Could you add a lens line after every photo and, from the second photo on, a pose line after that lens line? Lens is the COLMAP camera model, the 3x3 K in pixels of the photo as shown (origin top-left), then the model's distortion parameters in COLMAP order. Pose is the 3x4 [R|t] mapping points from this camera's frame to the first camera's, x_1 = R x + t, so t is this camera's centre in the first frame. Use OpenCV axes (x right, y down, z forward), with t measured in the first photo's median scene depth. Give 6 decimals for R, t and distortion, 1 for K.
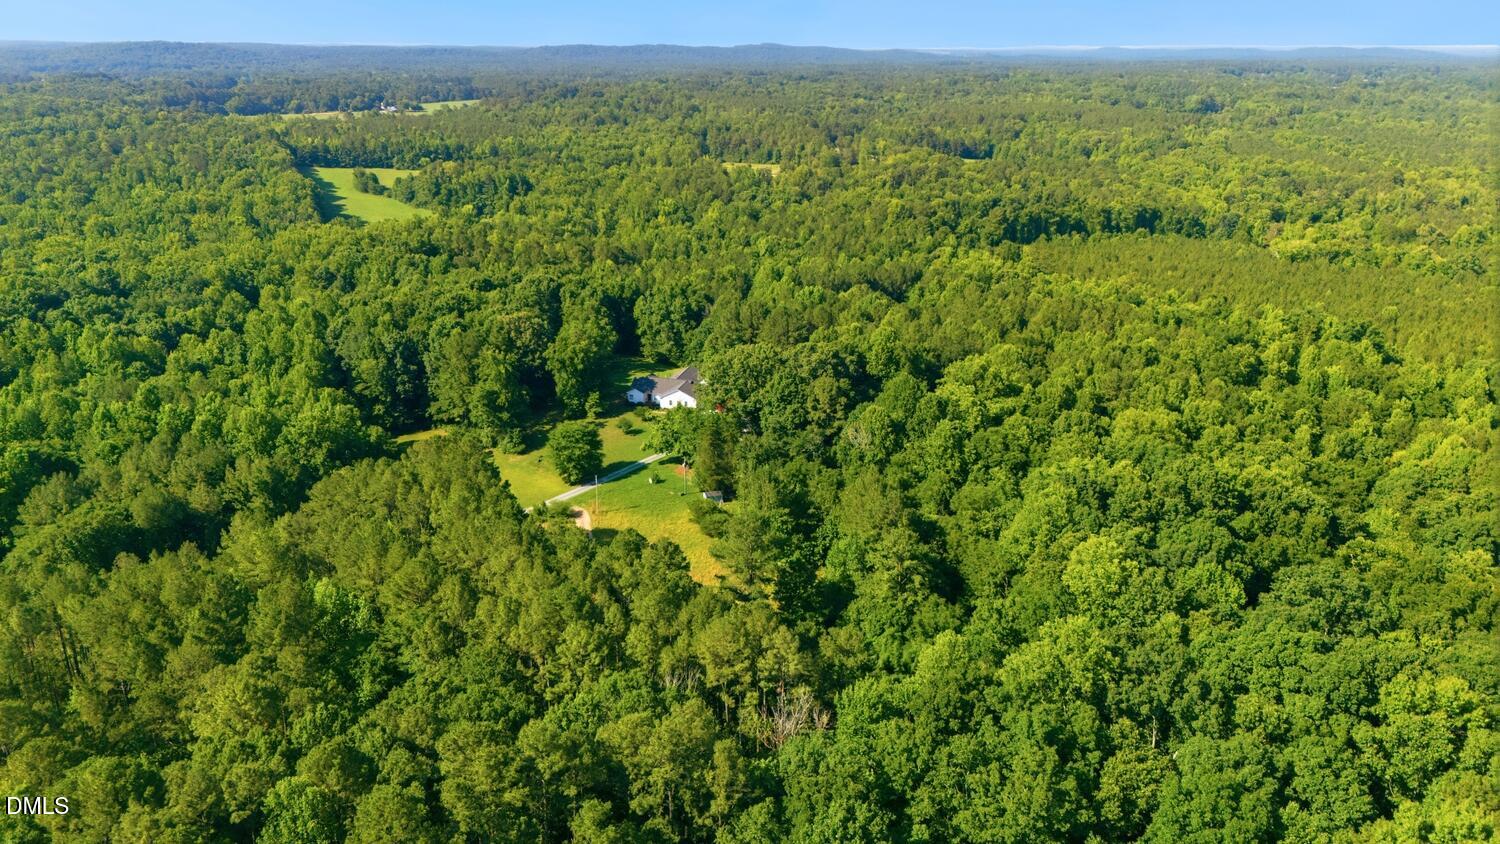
lens RADIAL K [[1106.4, 0, 750.0], [0, 1106.4, 422.0], [0, 0, 1]] dist [0.063090, -0.058224]
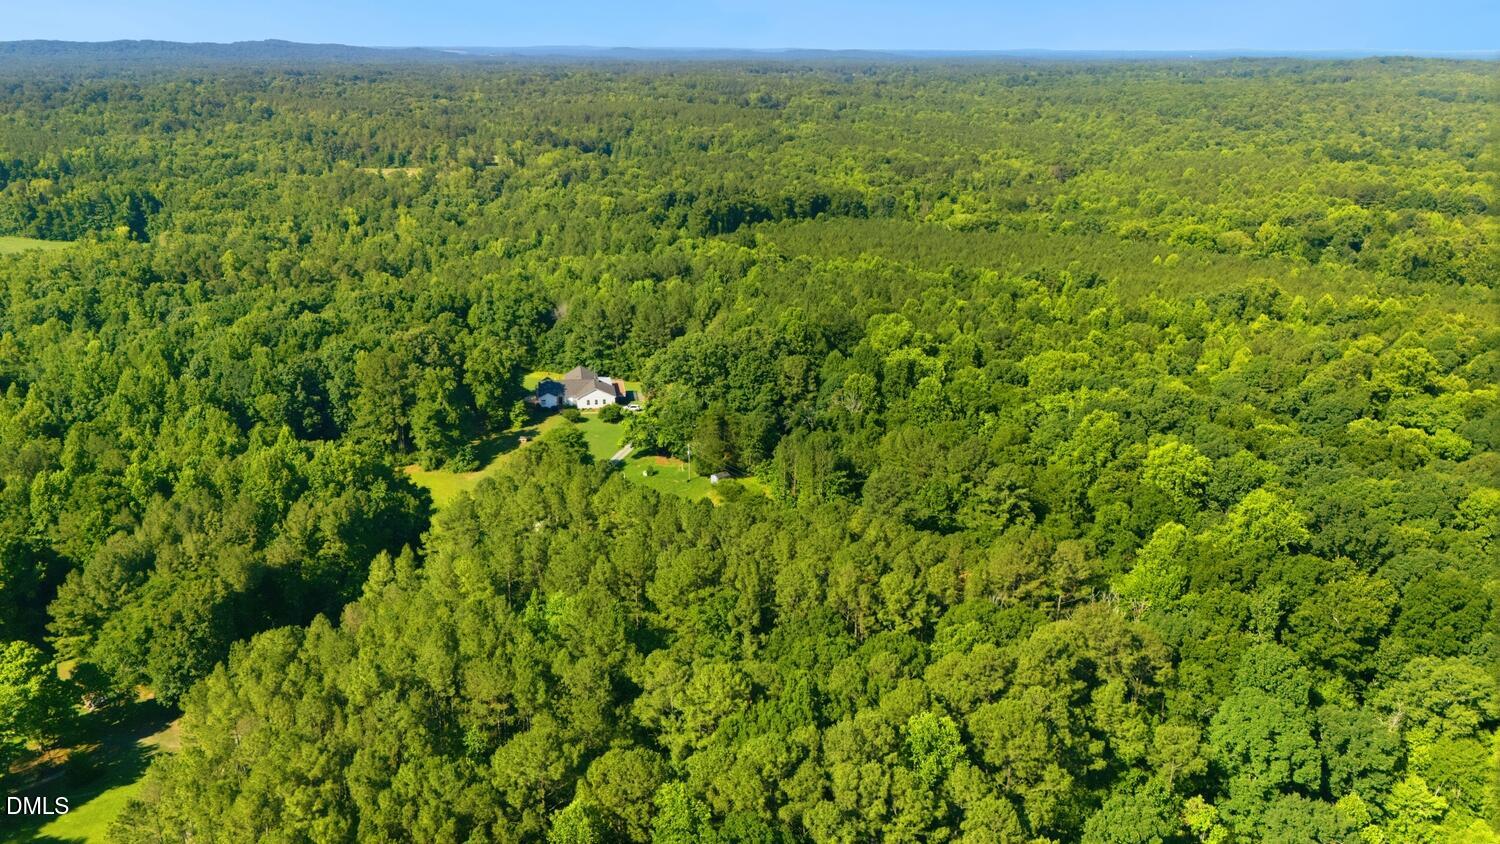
lens RADIAL K [[1106.4, 0, 750.0], [0, 1106.4, 422.0], [0, 0, 1]] dist [0.063090, -0.058224]
pose [[0.916358, -0.128255, 0.379260, -0.164558], [0.128048, 0.991430, 0.025887, -0.003671], [-0.379330, 0.024842, 0.924928, 0.005497]]
